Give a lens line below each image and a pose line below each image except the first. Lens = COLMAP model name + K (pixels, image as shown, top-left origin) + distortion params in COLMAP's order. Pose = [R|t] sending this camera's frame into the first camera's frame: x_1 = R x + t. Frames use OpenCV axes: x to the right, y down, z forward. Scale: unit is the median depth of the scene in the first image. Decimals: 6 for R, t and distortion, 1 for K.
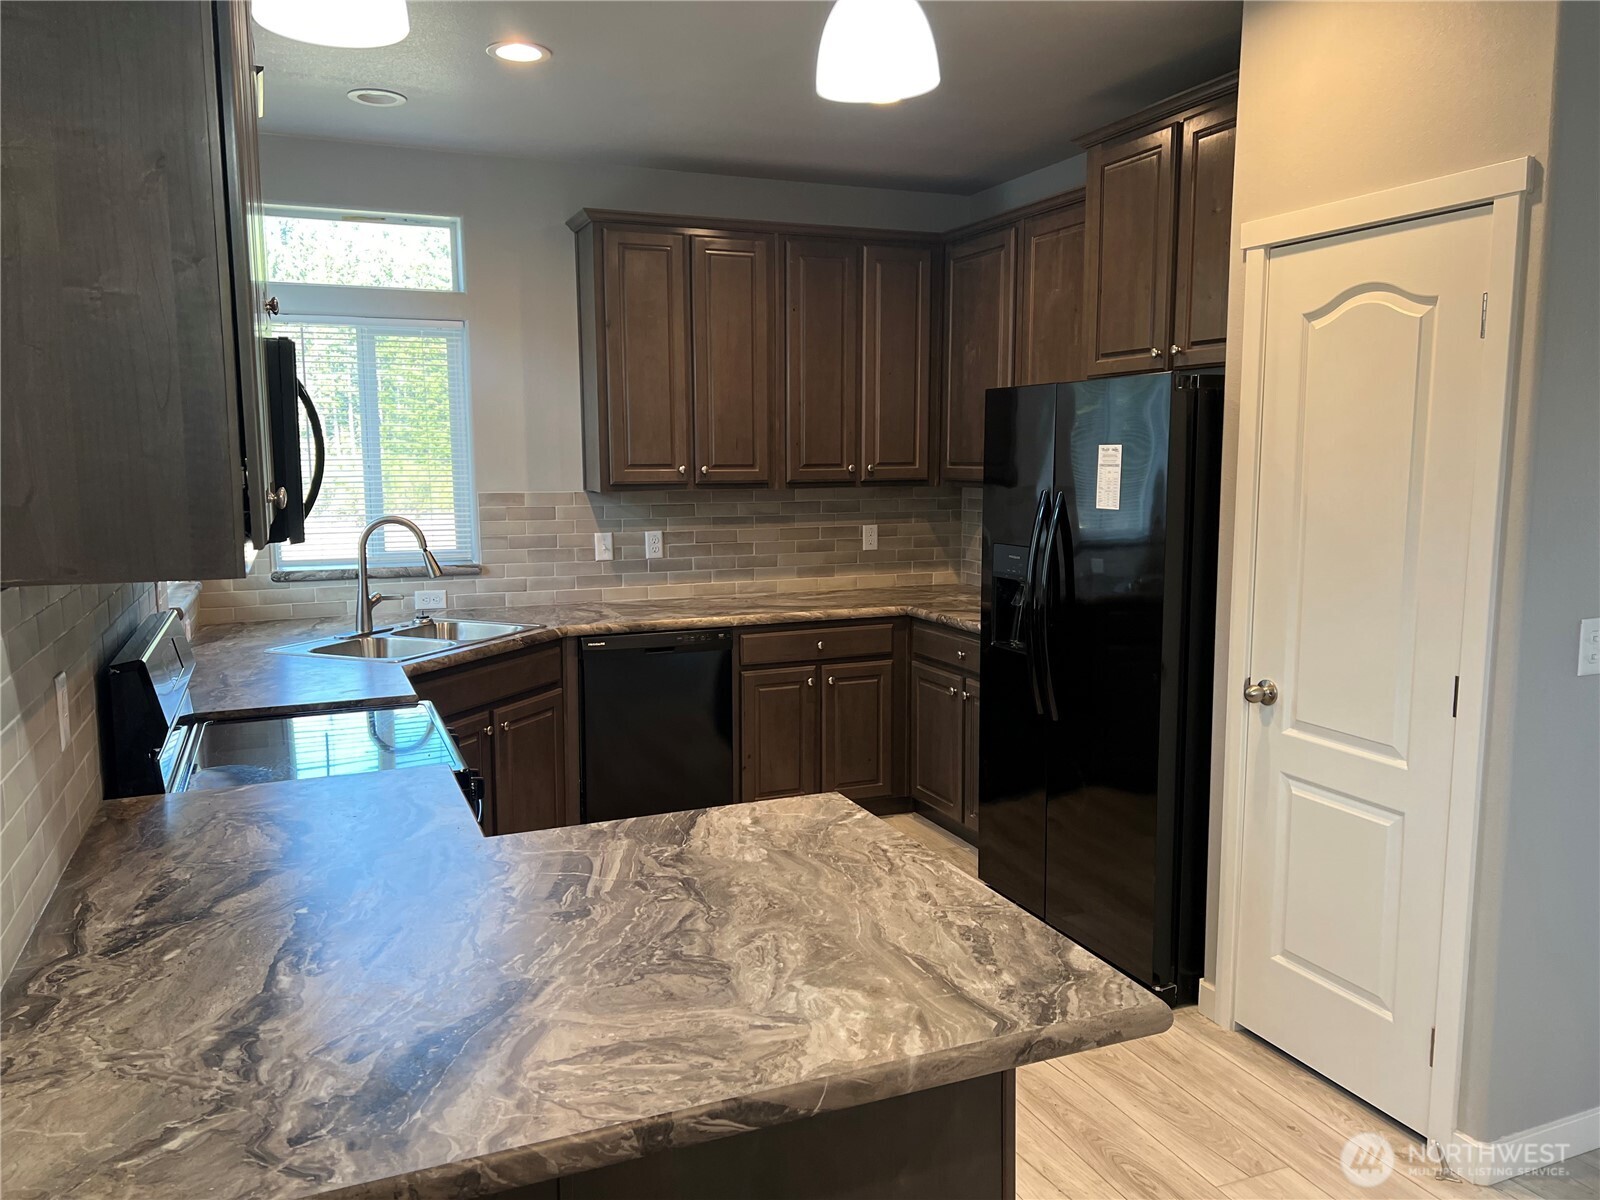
lens RADIAL K [[1196.7, 0, 807.4], [0, 1196.7, 602.4], [0, 0, 1]] dist [0.052076, -0.039107]
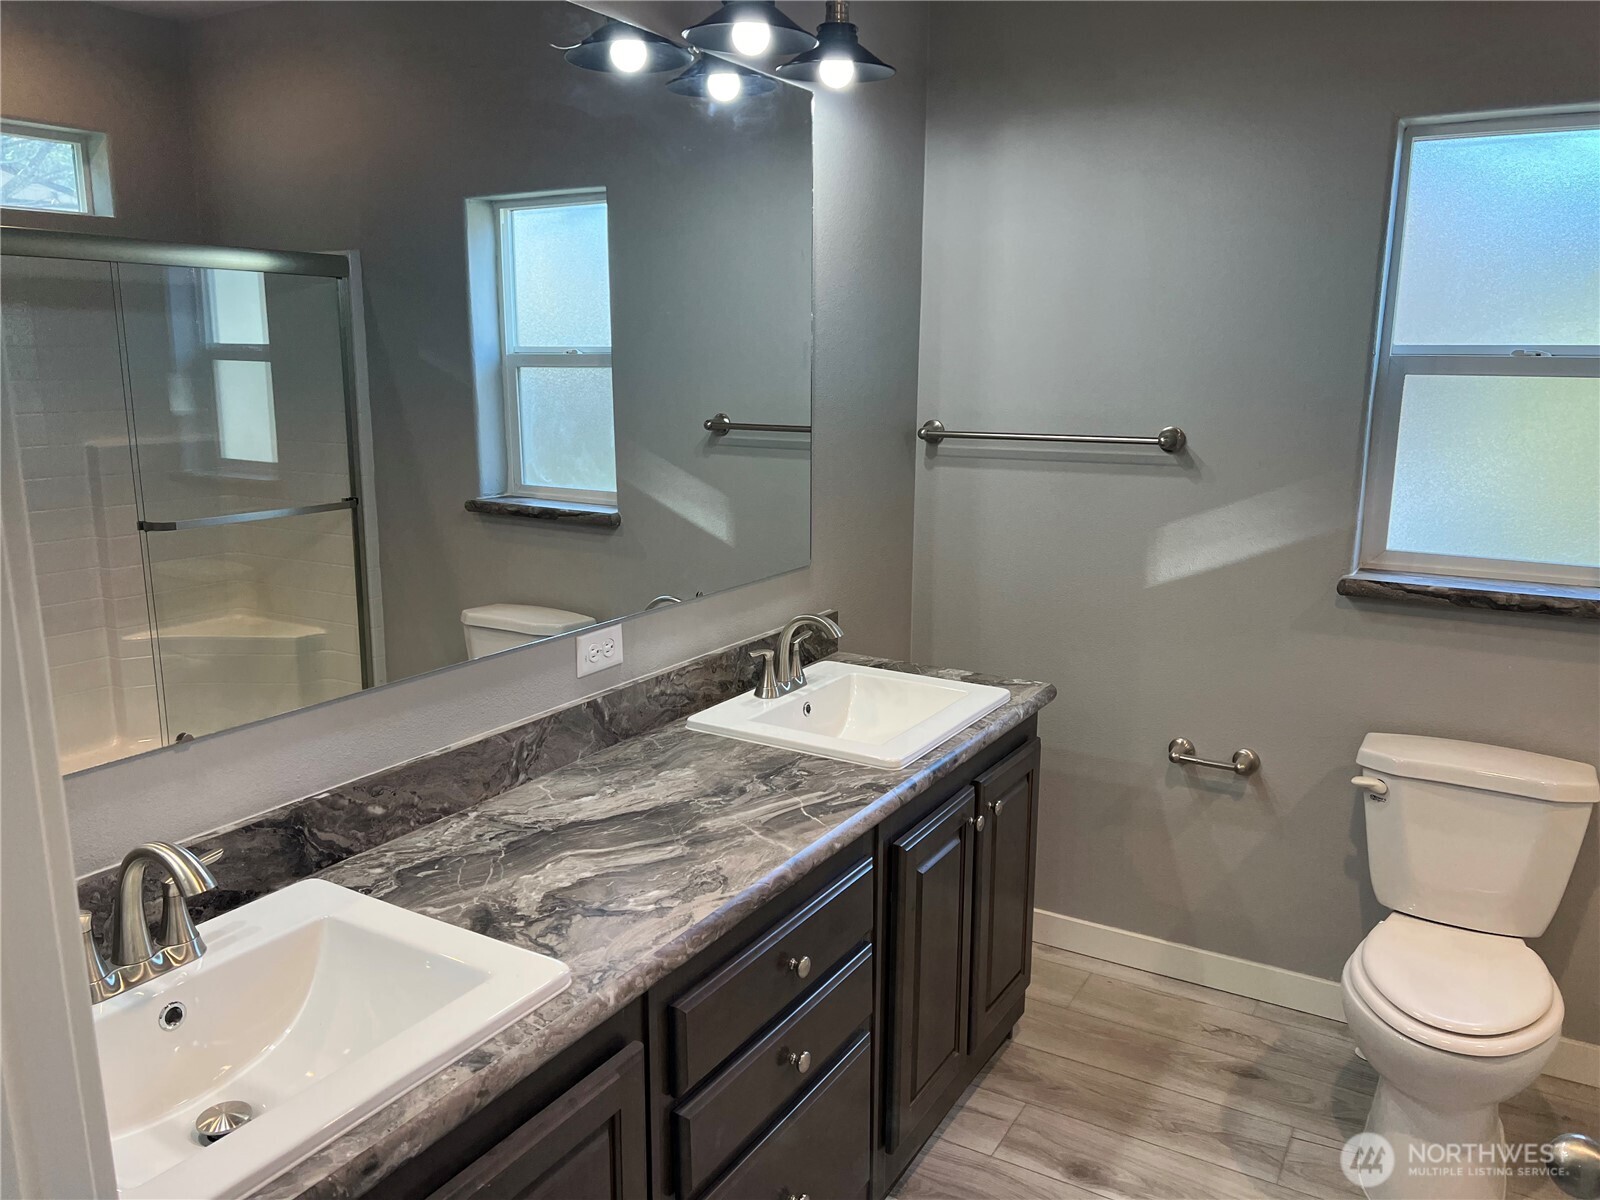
lens RADIAL K [[1196.7, 0, 803.0], [0, 1196.7, 598.5], [0, 0, 1]] dist [0.052076, -0.039107]
pose [[-0.578057, -0.167161, 0.798691, -0.886147], [0.098170, 0.957437, 0.271437, -0.205937], [-0.810070, 0.235313, -0.537042, 1.368686]]
